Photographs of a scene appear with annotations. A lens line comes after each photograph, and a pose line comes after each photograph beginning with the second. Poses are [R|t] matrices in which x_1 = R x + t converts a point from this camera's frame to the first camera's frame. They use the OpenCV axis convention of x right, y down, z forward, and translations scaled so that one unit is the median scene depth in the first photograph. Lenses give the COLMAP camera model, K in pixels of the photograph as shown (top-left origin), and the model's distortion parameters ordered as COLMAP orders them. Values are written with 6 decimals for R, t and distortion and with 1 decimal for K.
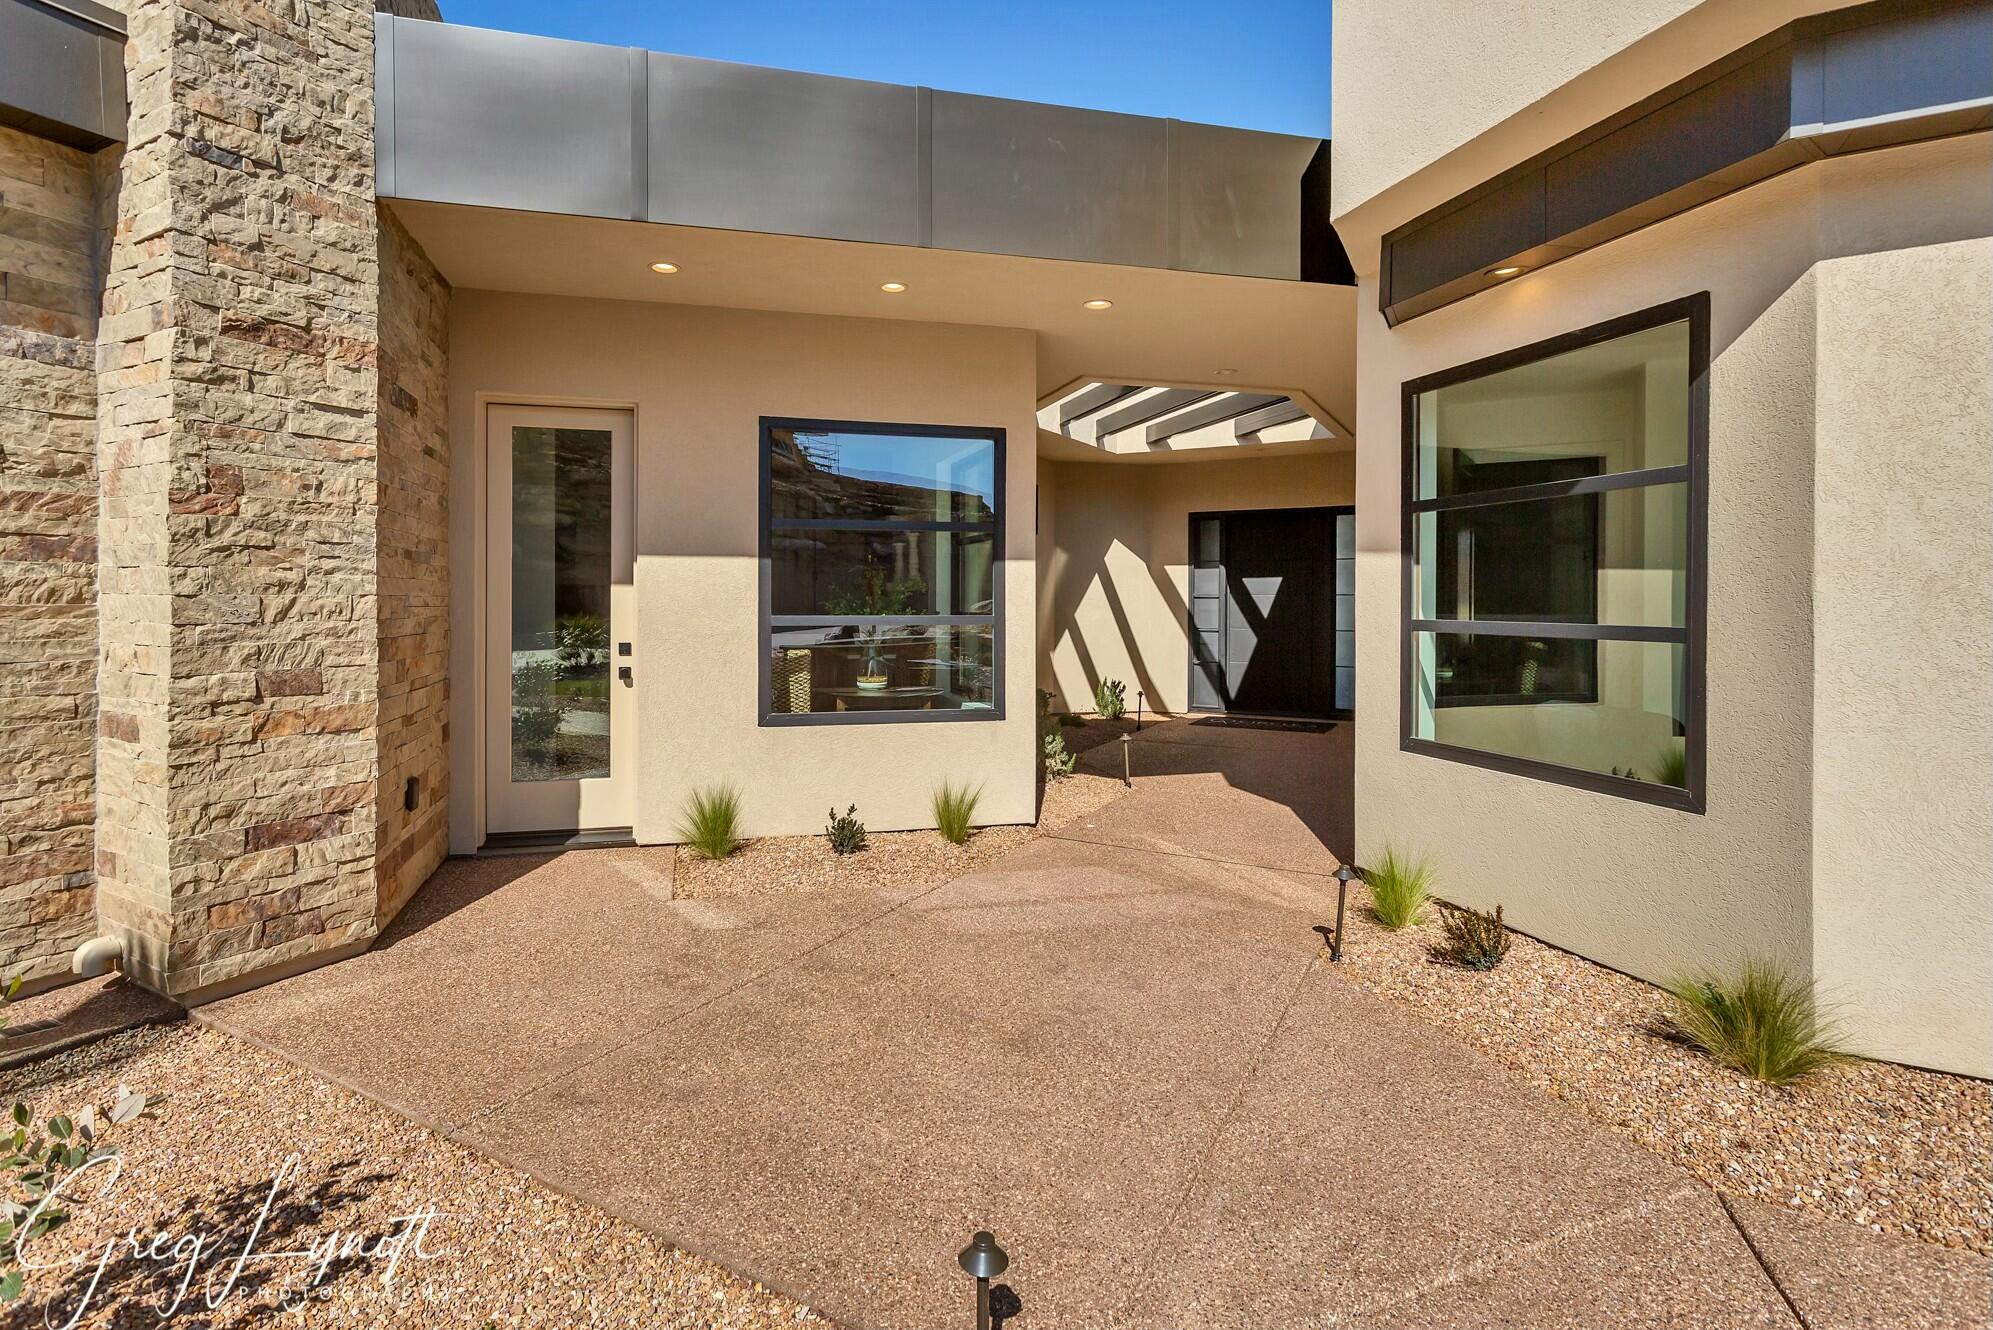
lens RADIAL K [[978.3, 0, 961.7], [0, 978.3, 608.7], [0, 0, 1]] dist [0.001034, -0.000459]
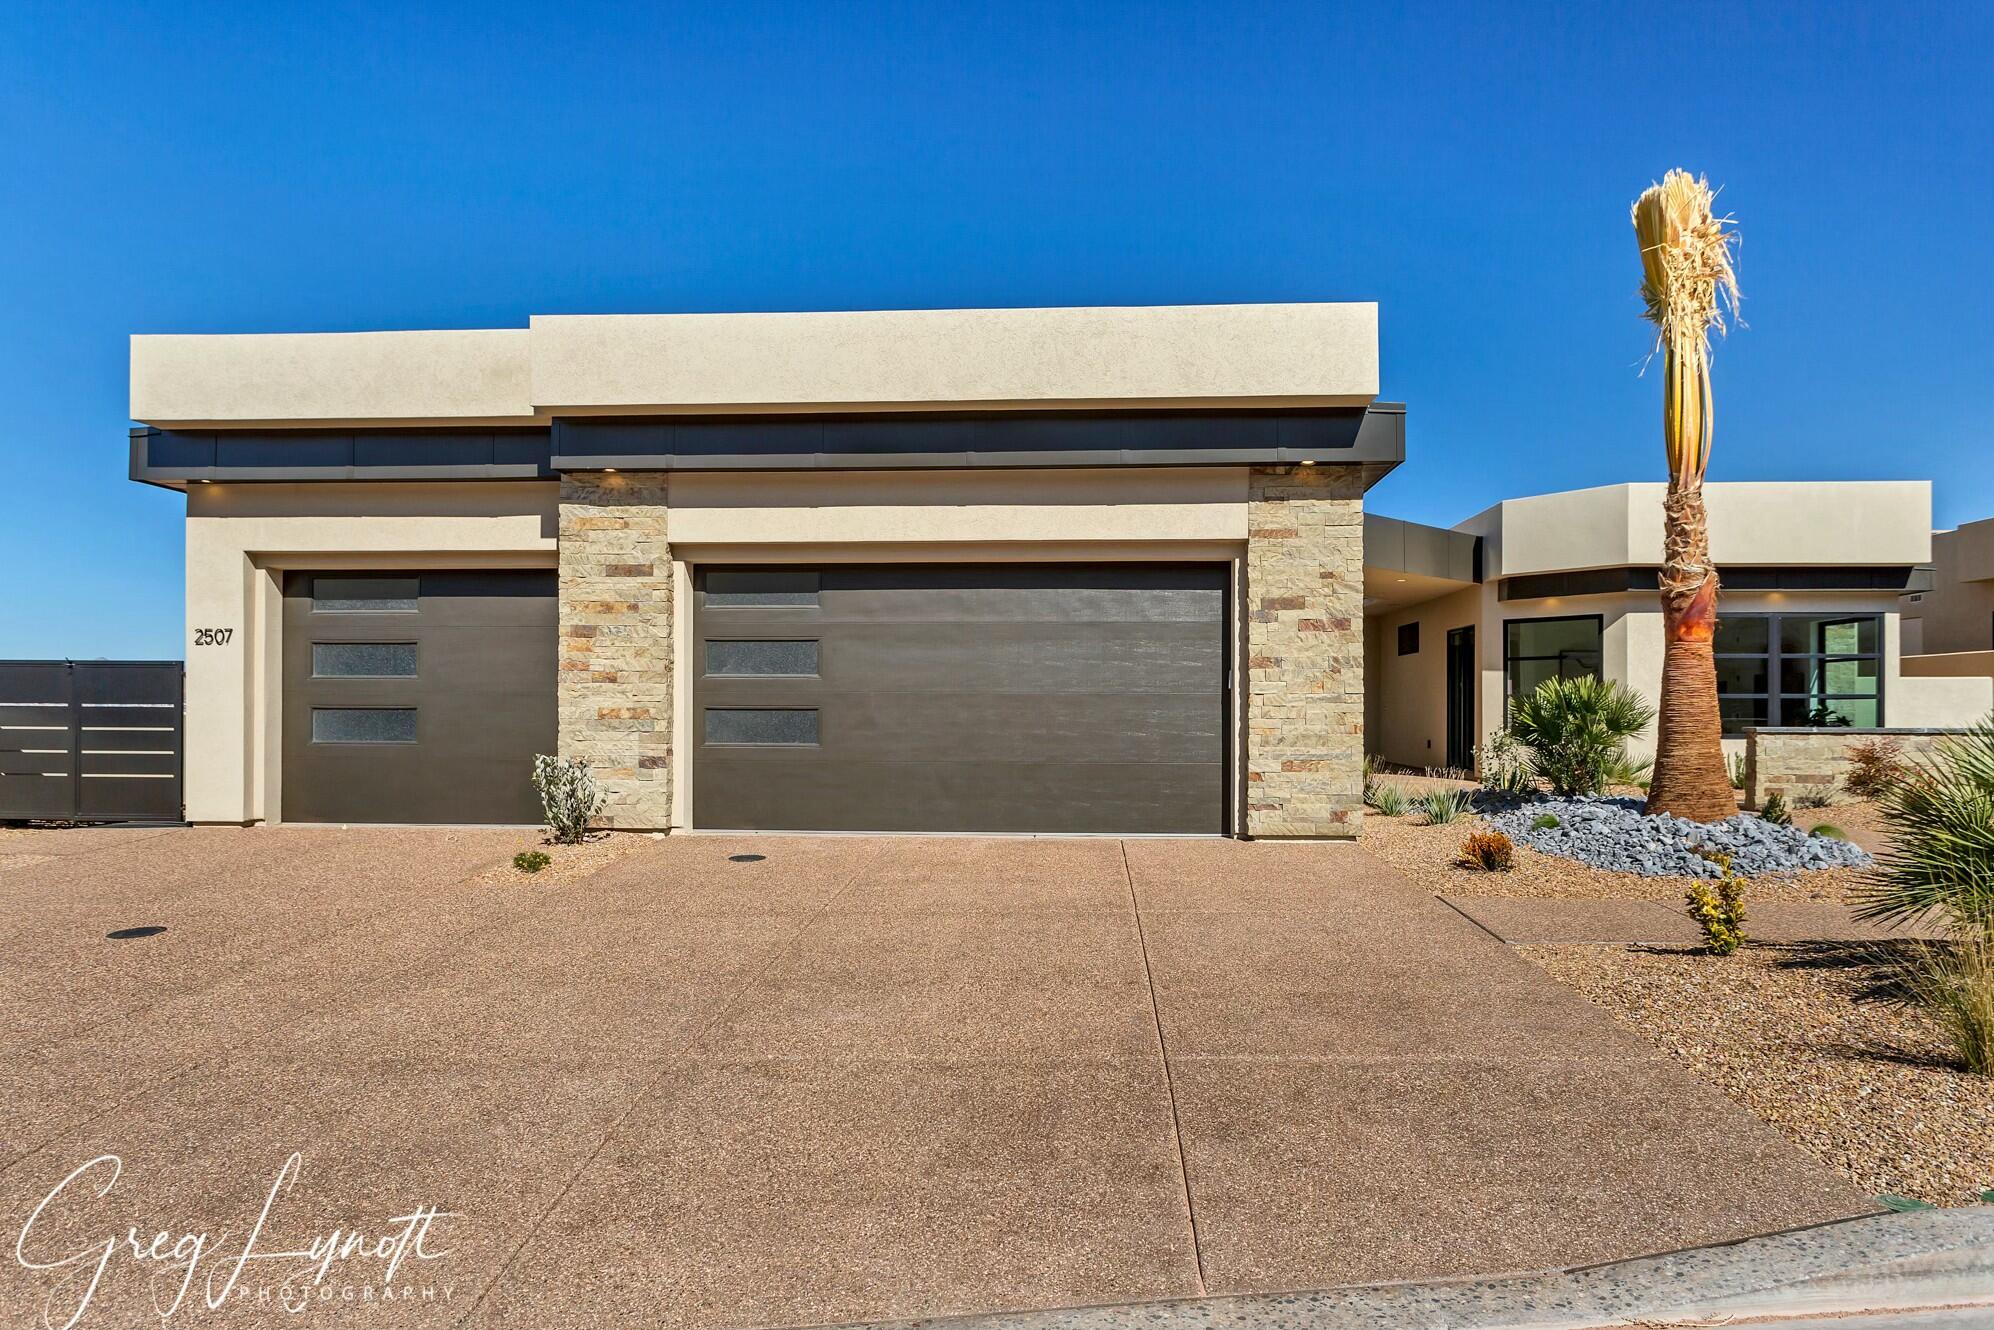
lens RADIAL K [[1156.8, 0, 997.3], [0, 1156.8, 717.9], [0, 0, 1]] dist [-0.004429, -0.001217]
pose [[0.897844, -0.004675, 0.440288, -3.049840], [0.005224, 0.999986, -0.000034, 0.092267], [-0.440282, 0.002331, 0.897856, -1.880288]]
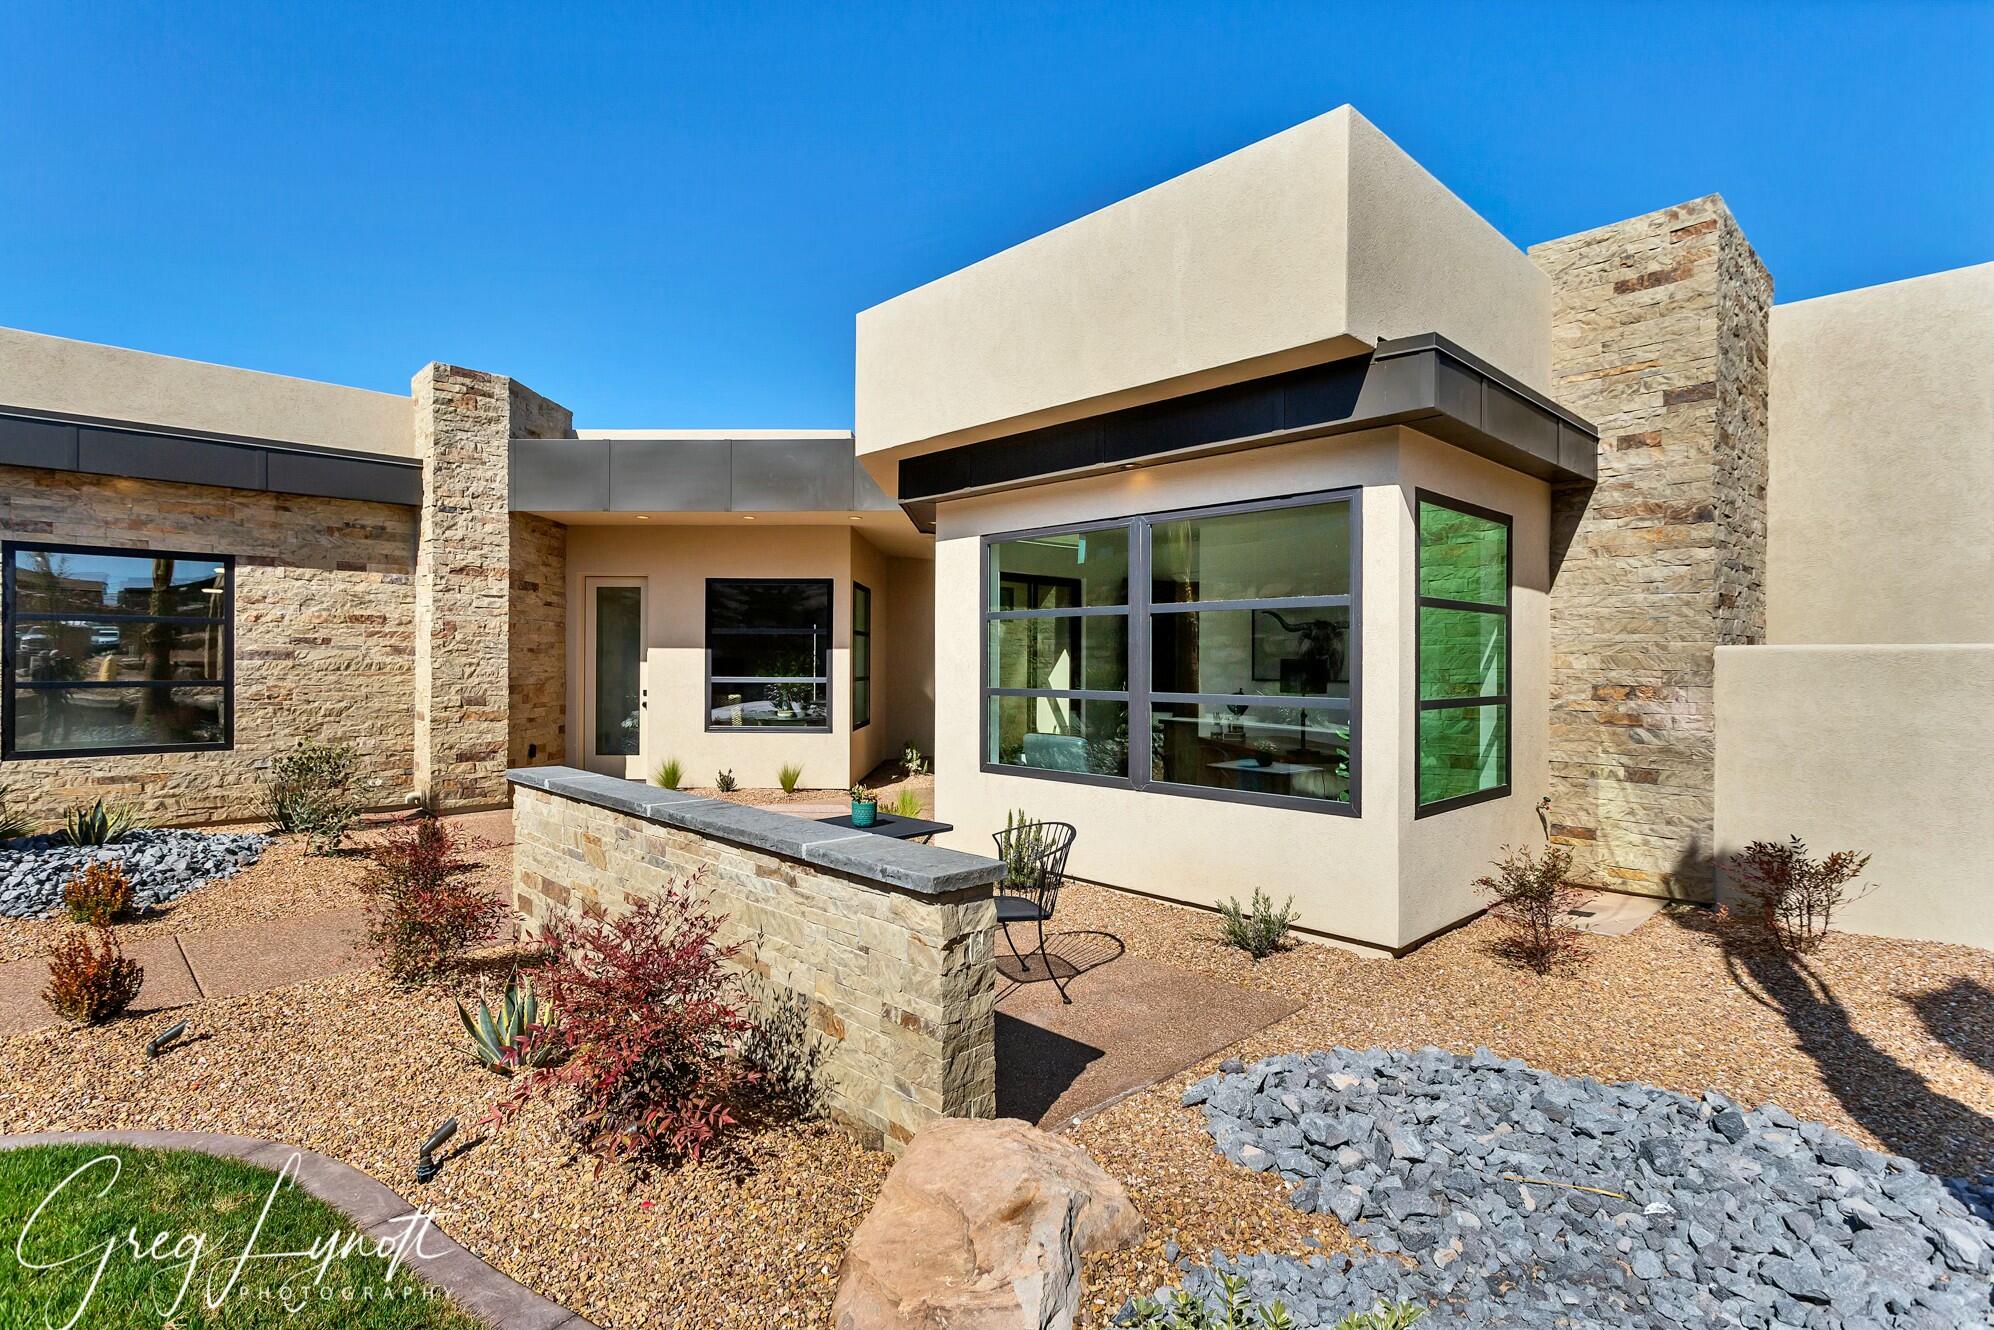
lens RADIAL K [[979.5, 0, 1018.4], [0, 979.5, 666.3], [0, 0, 1]] dist [0.002220, 0.000275]
pose [[0.963243, 0.002404, -0.268621, 1.287856], [-0.004446, 0.999966, -0.006995, -0.005164], [0.268594, 0.007932, 0.963221, -1.033702]]
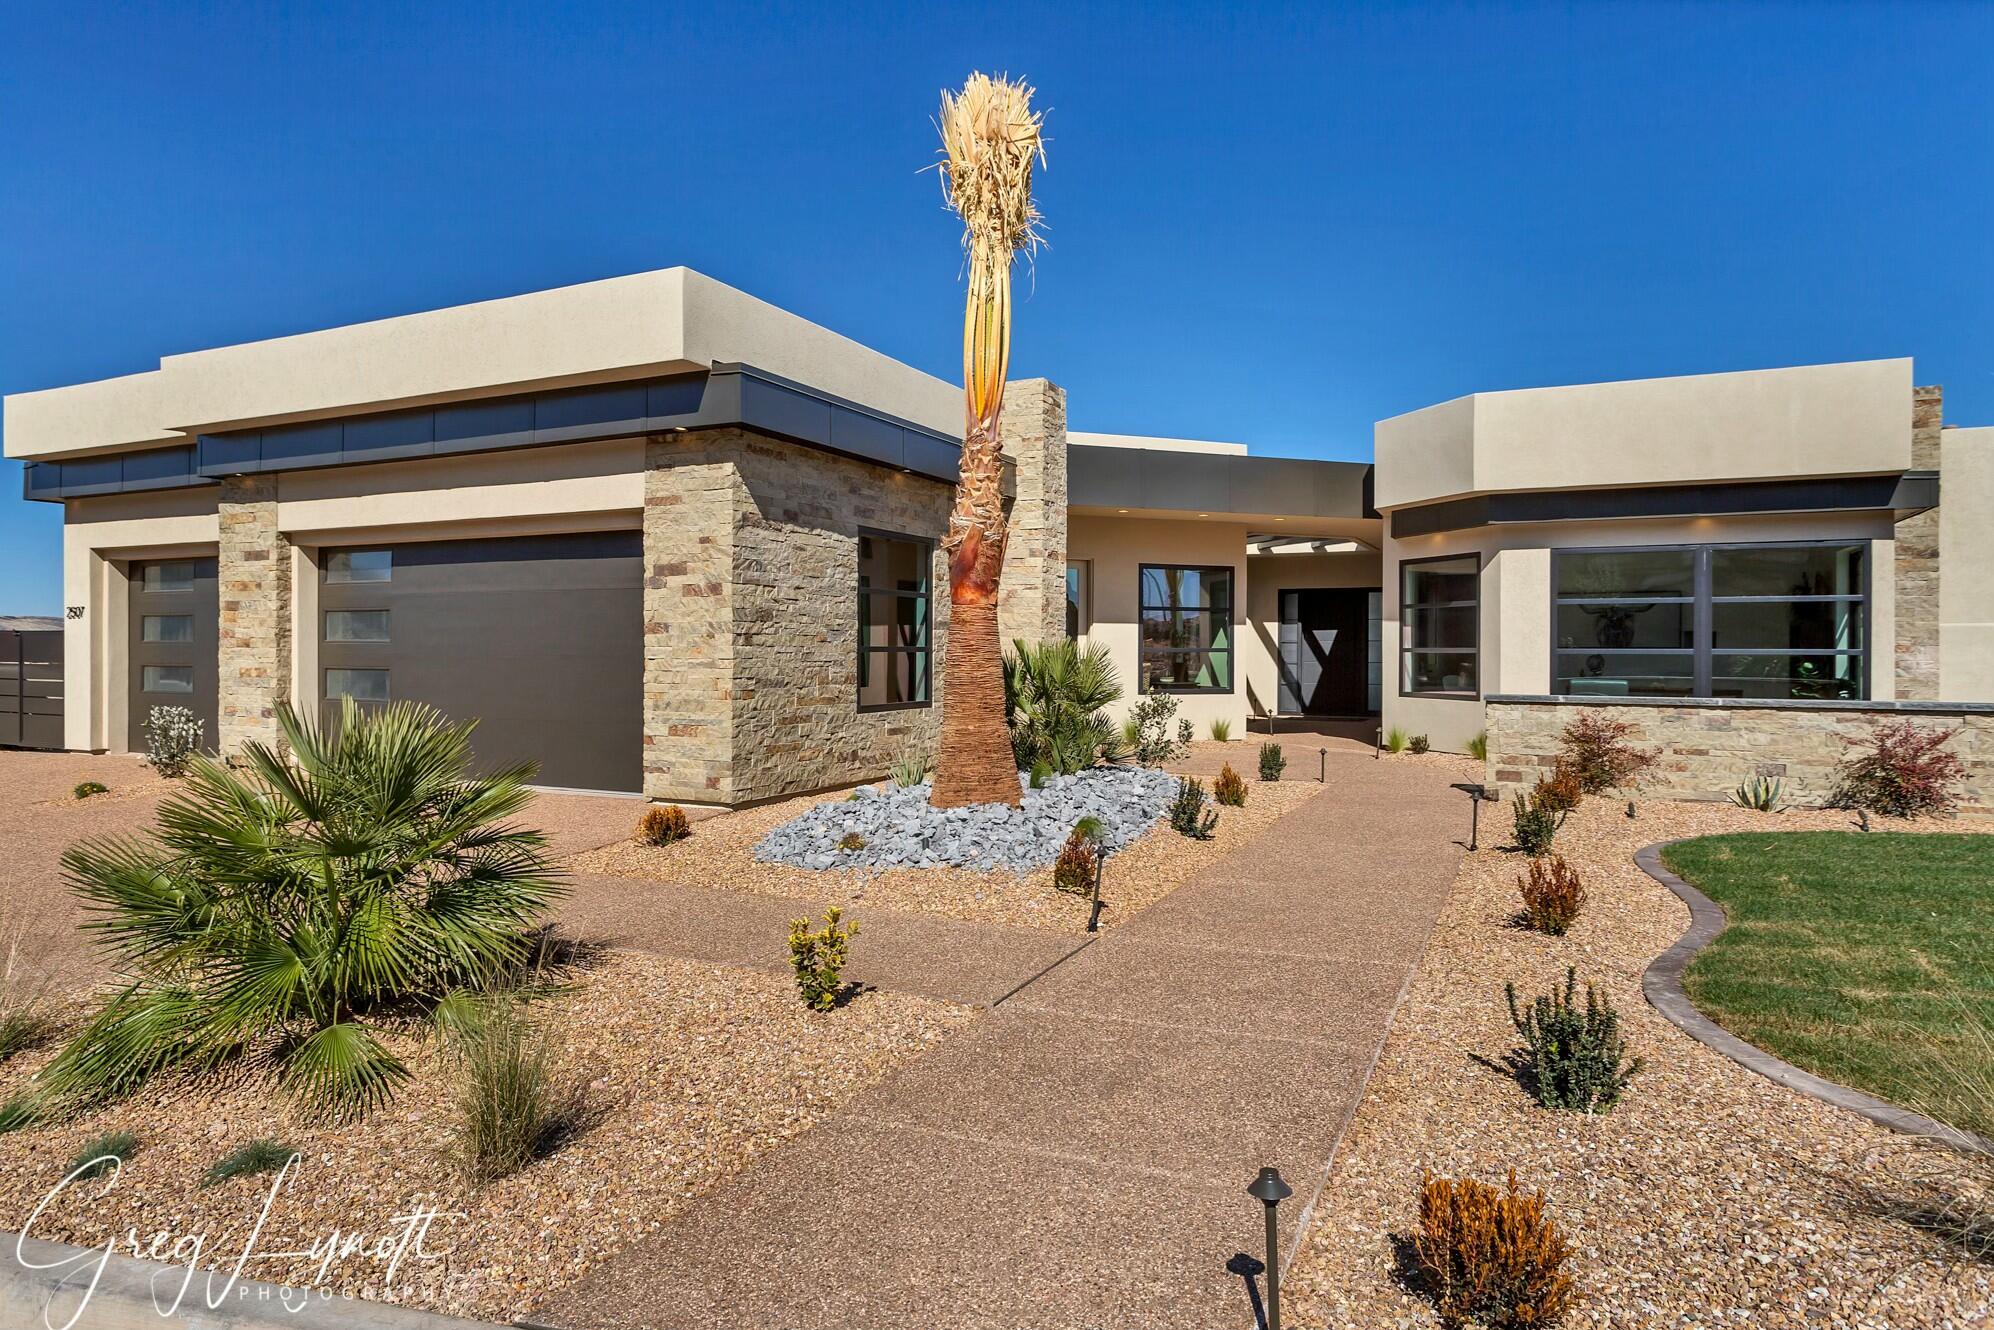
lens RADIAL K [[1166.4, 0, 997.0], [0, 1166.4, 665.0], [0, 0, 1]] dist [-0.005488, -0.000194]
pose [[0.997644, -0.001510, 0.068591, -1.012986], [0.001262, 0.999992, 0.003669, 0.051333], [-0.068596, -0.003574, 0.997638, -2.457636]]
